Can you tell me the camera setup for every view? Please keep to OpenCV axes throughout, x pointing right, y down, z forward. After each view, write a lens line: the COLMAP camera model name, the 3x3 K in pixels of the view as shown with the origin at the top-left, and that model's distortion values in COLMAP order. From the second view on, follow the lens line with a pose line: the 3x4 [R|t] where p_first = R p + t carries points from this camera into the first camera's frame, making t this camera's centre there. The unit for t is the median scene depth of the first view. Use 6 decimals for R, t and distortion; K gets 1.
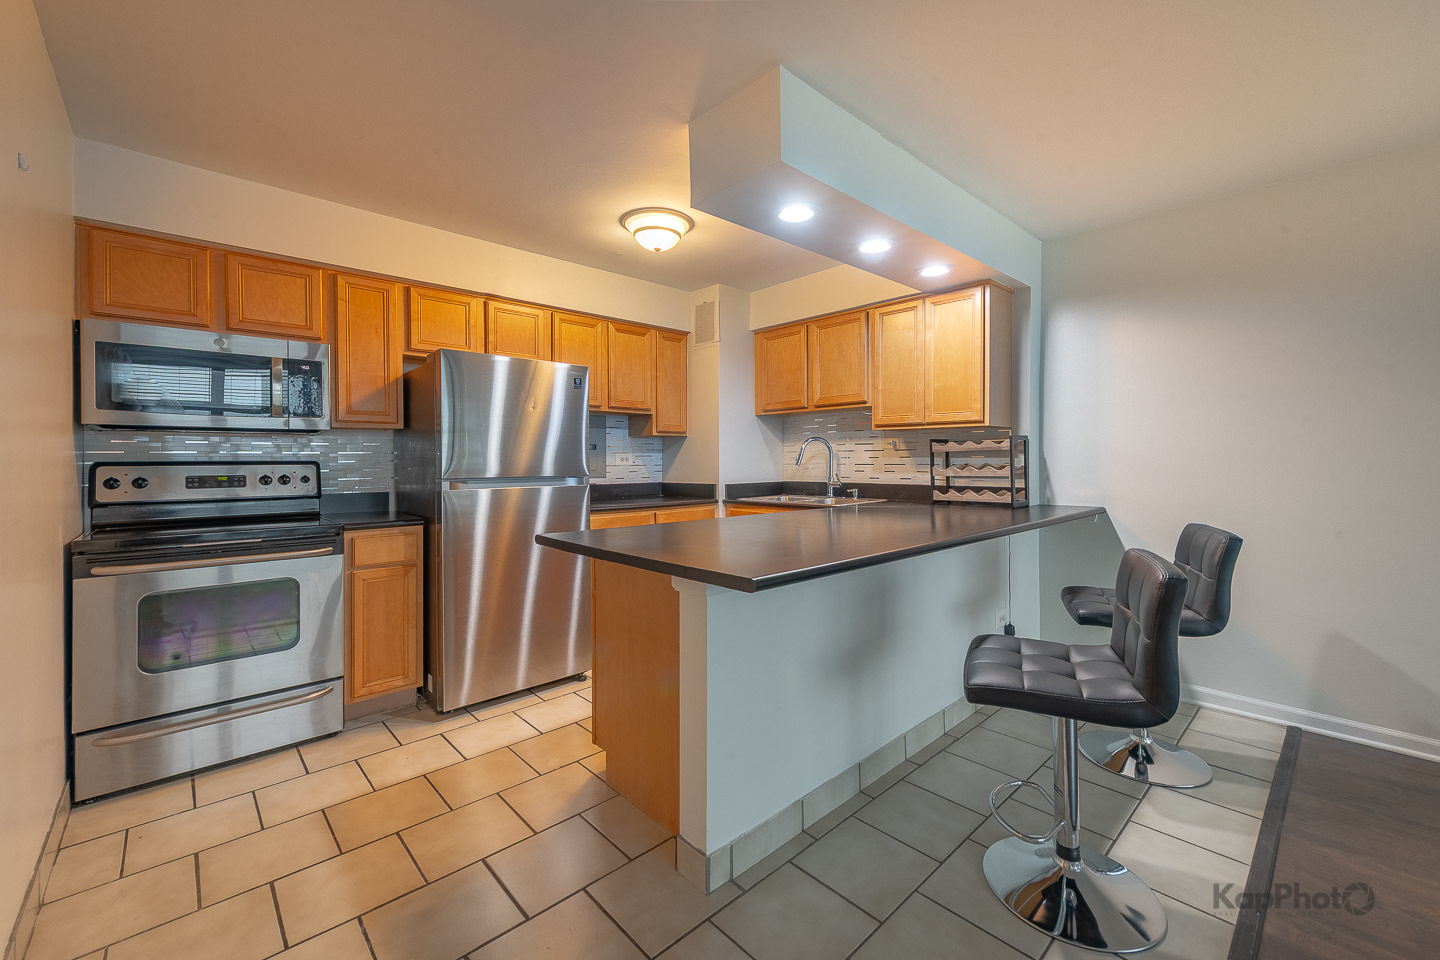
lens RADIAL K [[585.7, 0, 726.6], [0, 585.7, 463.1], [0, 0, 1]] dist [0.010336, -0.003238]
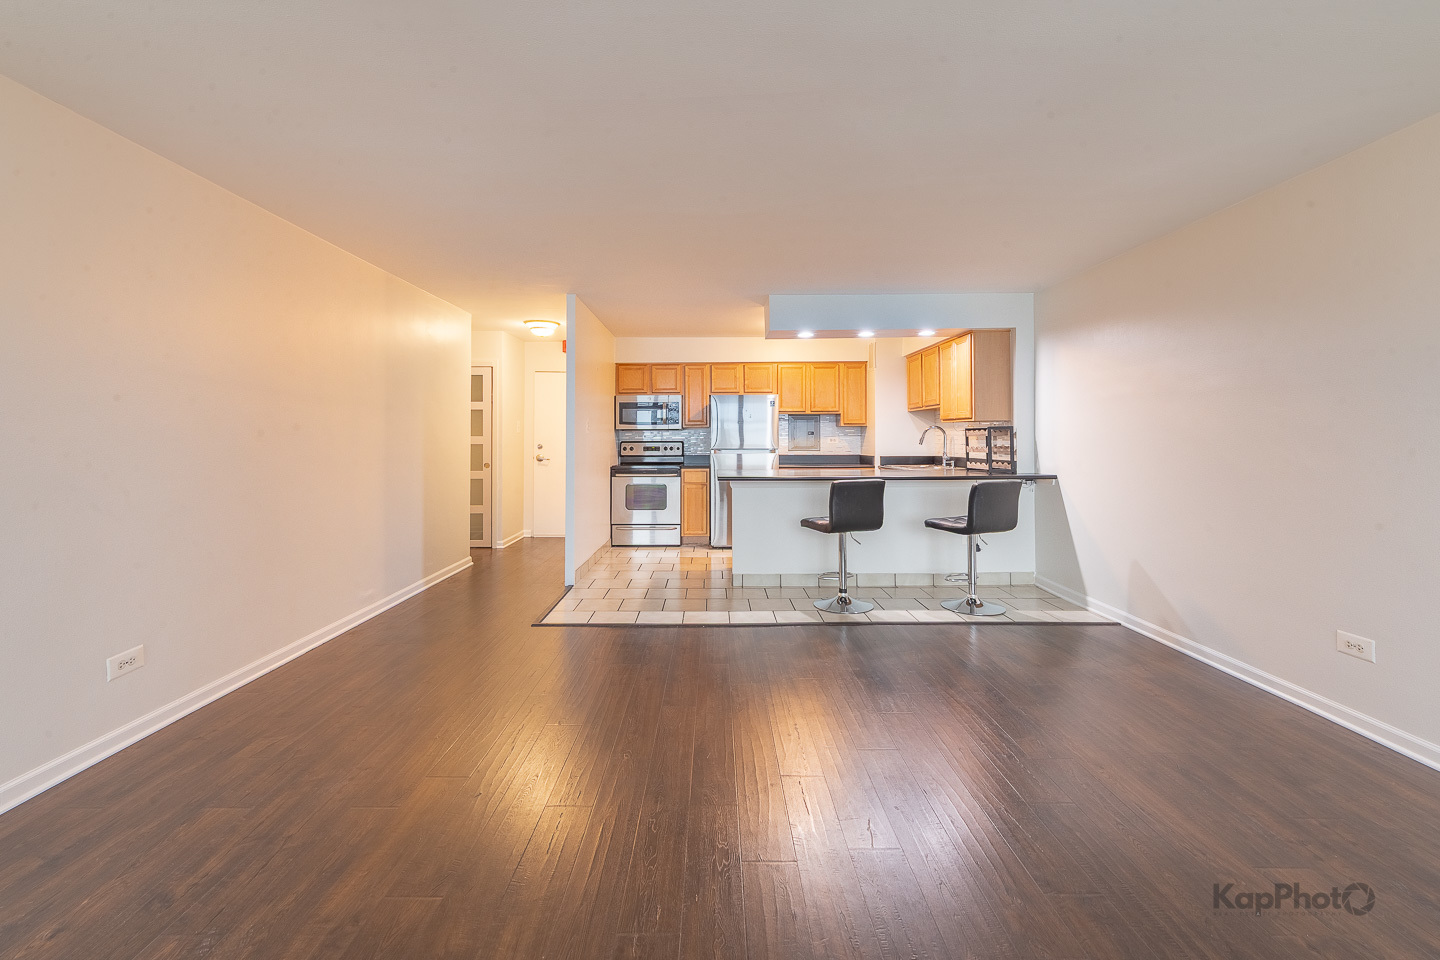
lens RADIAL K [[585.7, 0, 715.2], [0, 585.7, 432.0], [0, 0, 1]] dist [0.010336, -0.003238]
pose [[0.729135, -0.006353, -0.684341, 0.998881], [-0.003289, 0.999913, -0.012787, -0.009958], [0.684362, 0.011574, 0.729050, -0.634869]]
